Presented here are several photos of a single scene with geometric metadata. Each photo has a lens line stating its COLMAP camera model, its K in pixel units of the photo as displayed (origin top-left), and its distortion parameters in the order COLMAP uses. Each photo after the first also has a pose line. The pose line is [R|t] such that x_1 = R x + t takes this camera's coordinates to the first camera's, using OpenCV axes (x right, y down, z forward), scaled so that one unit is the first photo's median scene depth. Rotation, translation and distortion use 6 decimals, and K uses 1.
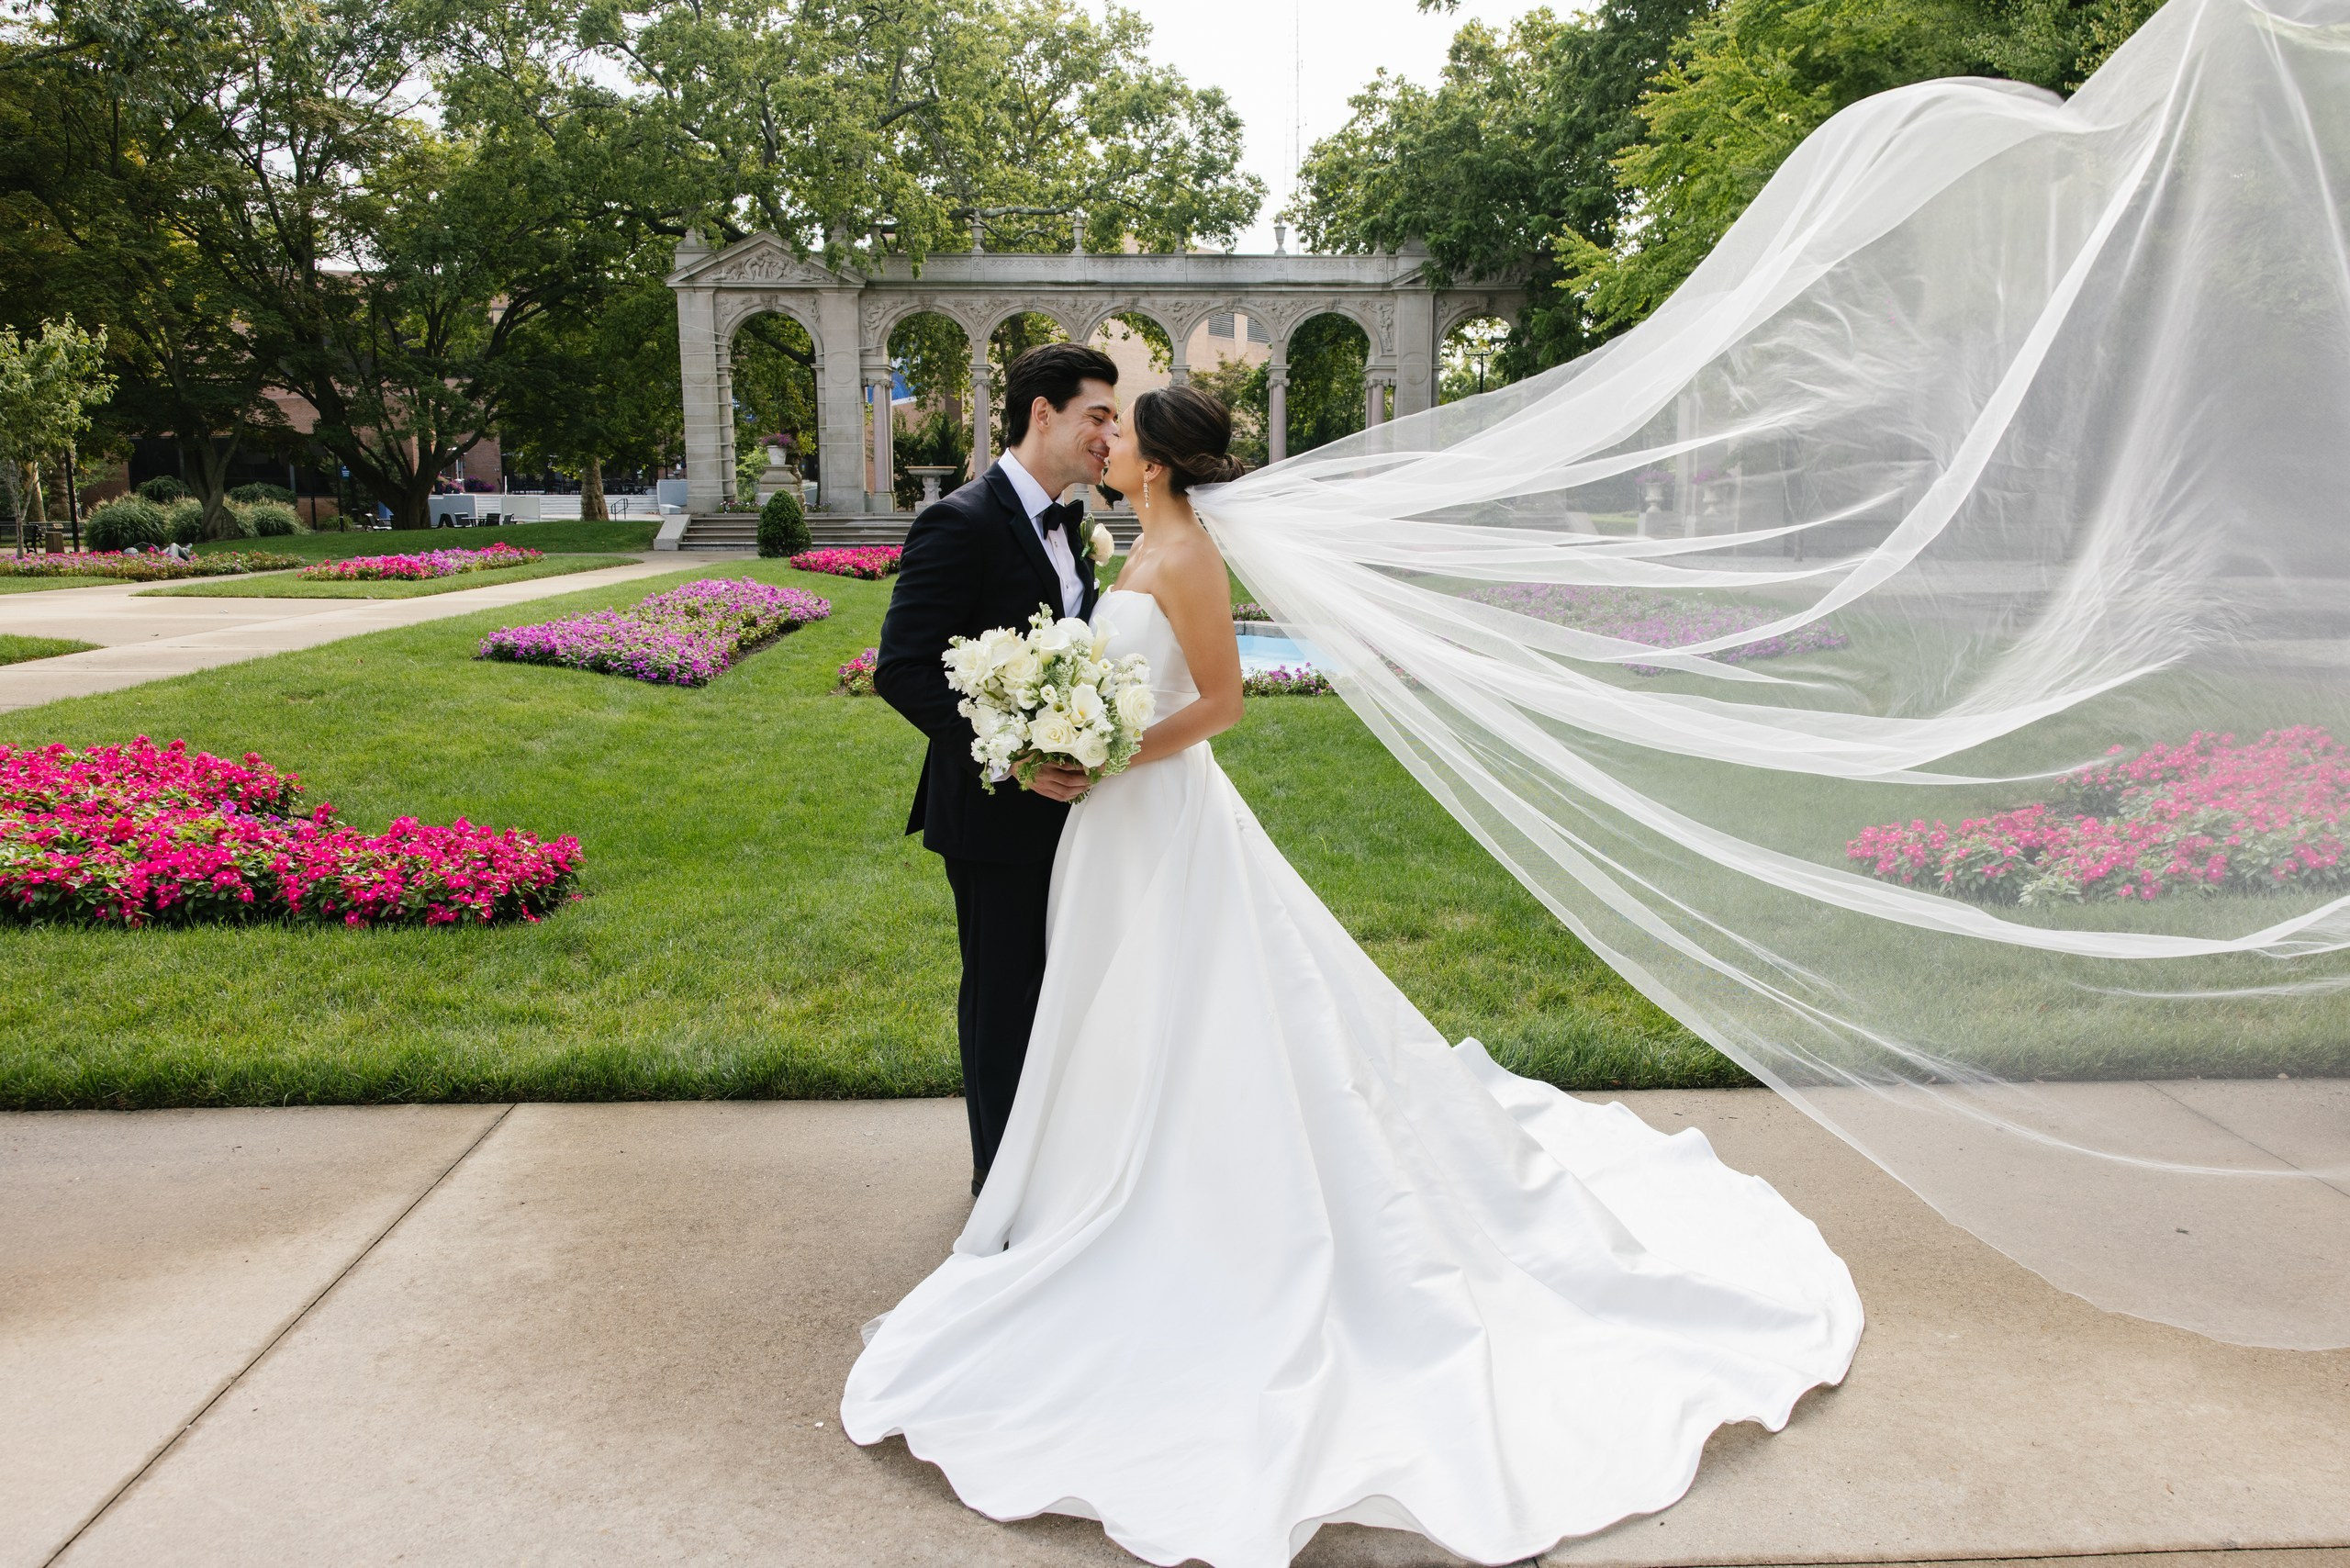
lens RADIAL K [[2060.6, 0, 1214.0], [0, 2060.6, 832.4], [0, 0, 1]] dist [-0.011560, 0.031141]
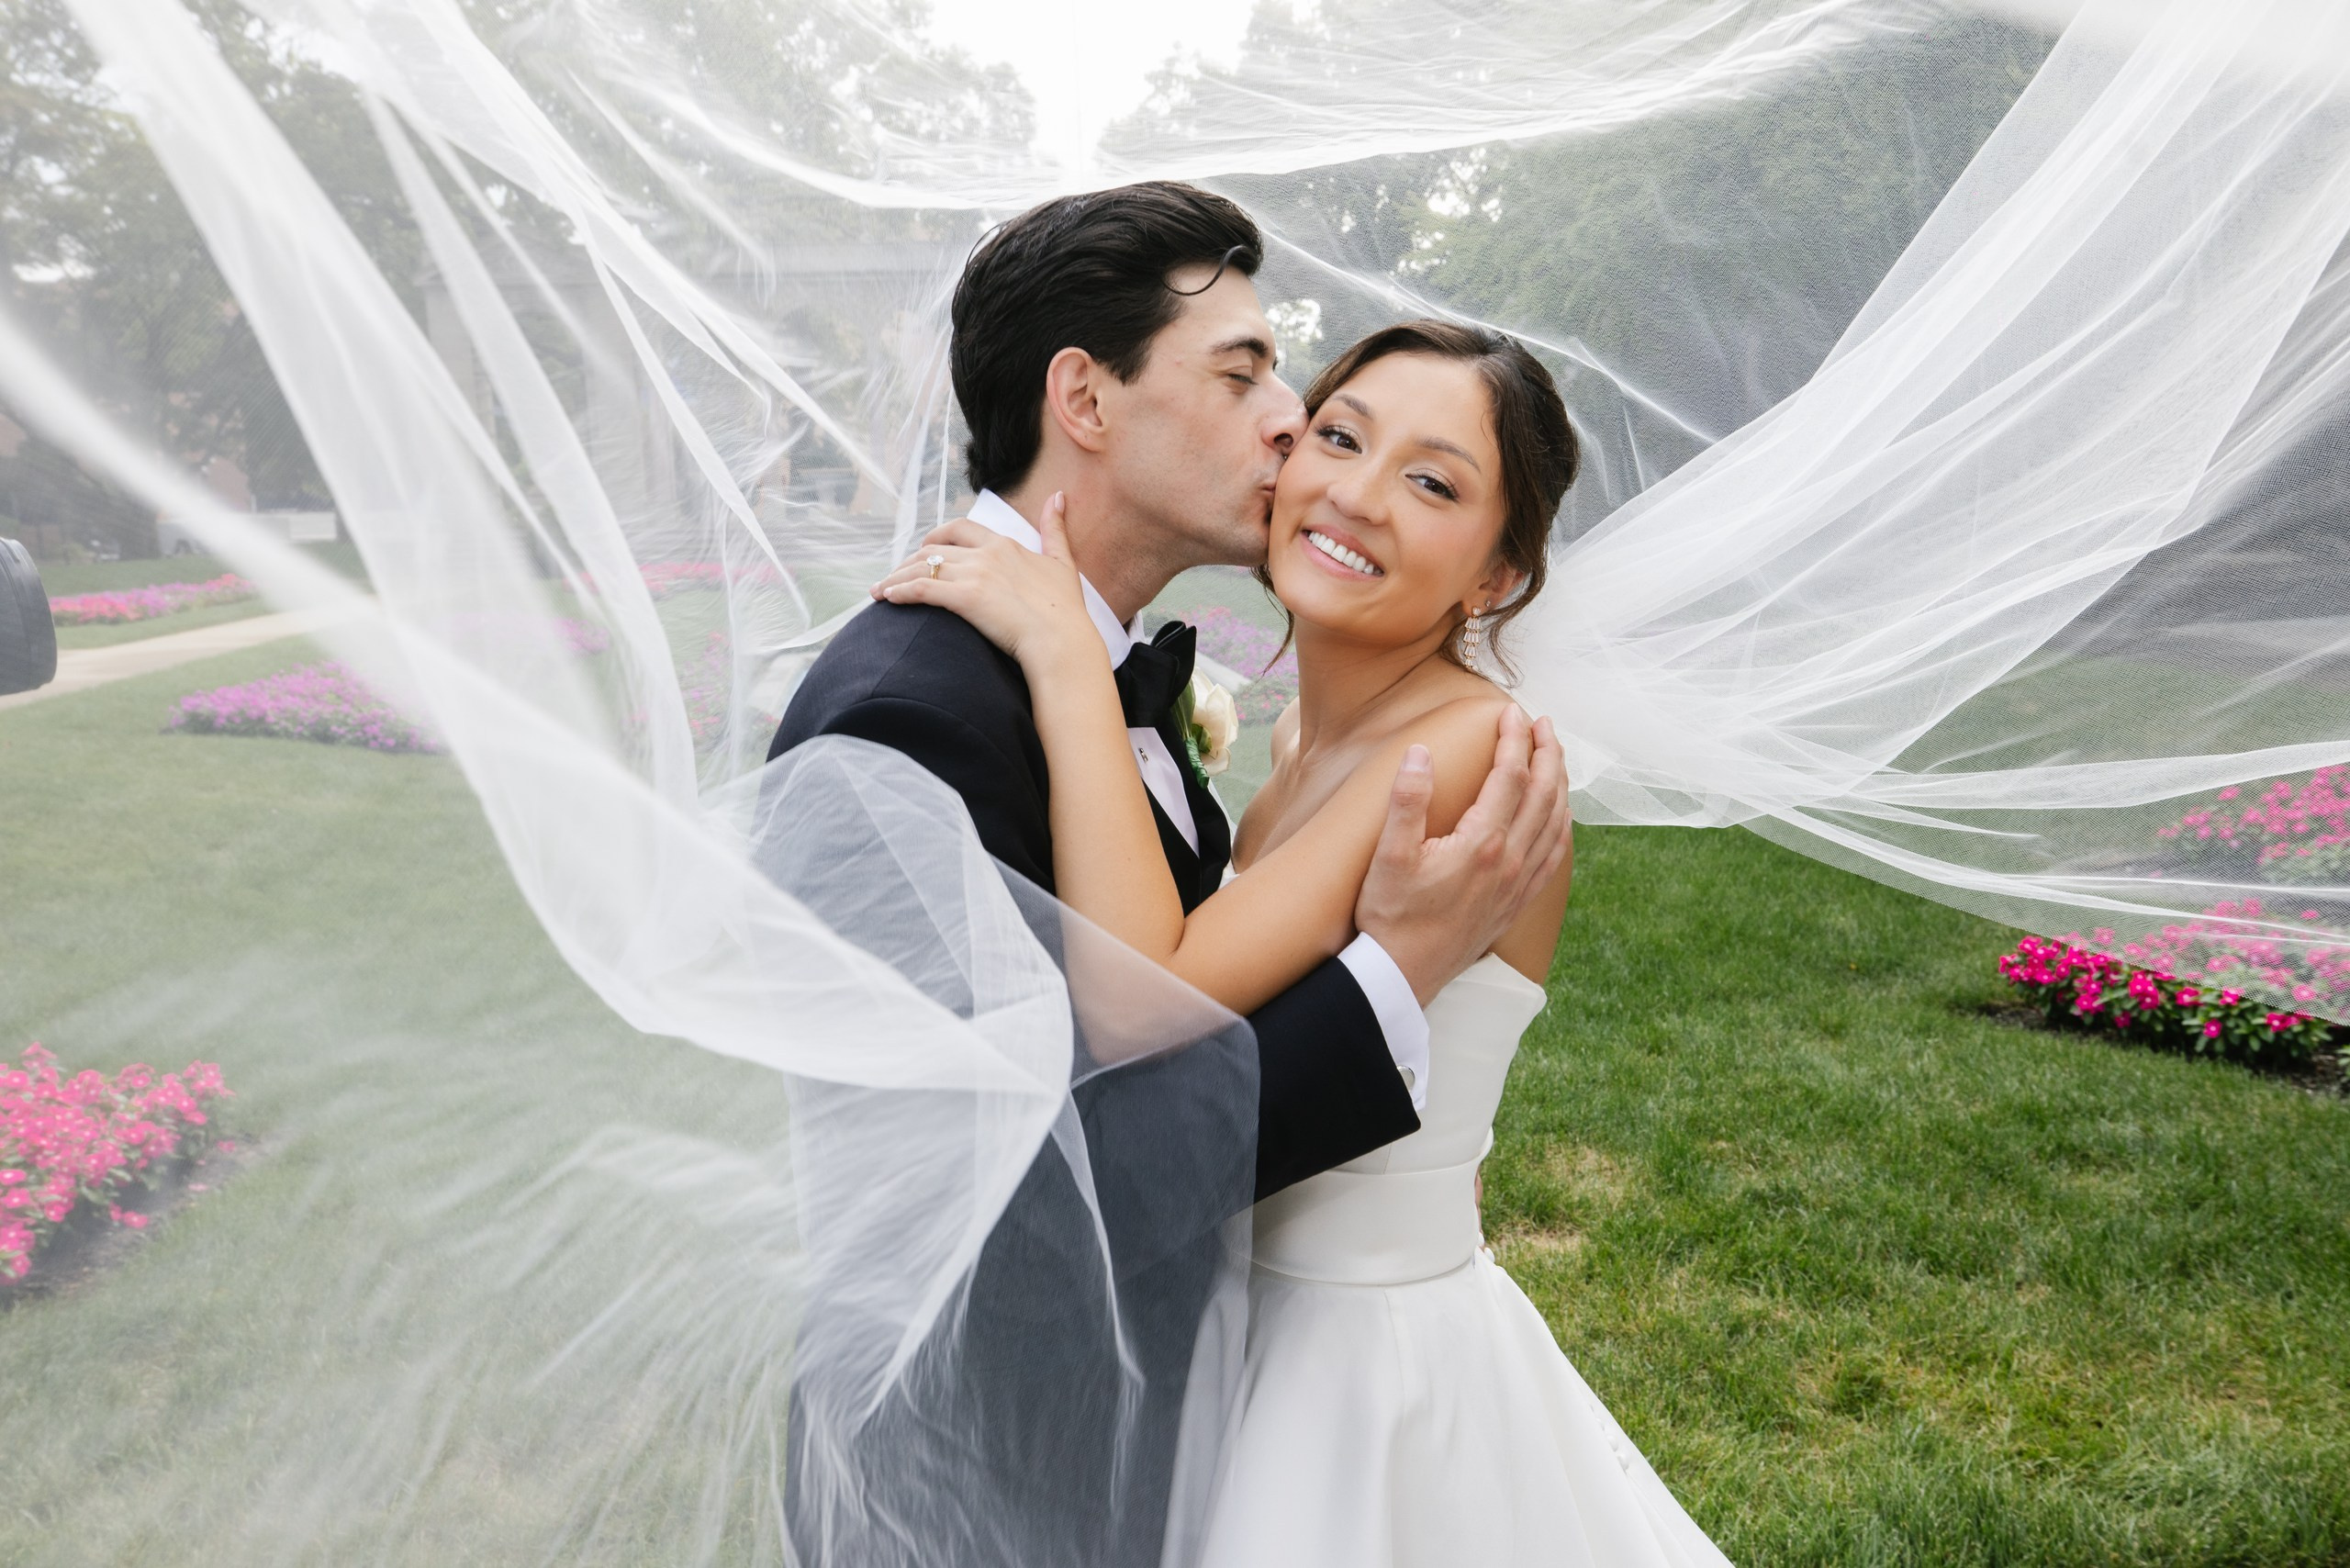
lens RADIAL K [[1900.1, 0, 1173.9], [0, 1900.1, 798.6], [0, 0, 1]] dist [-0.017101, 0.015808]
pose [[0.994454, -0.045557, 0.094790, -0.019937], [0.045313, 0.998962, 0.004717, -0.026144], [-0.094907, -0.000396, 0.995486, 0.130241]]
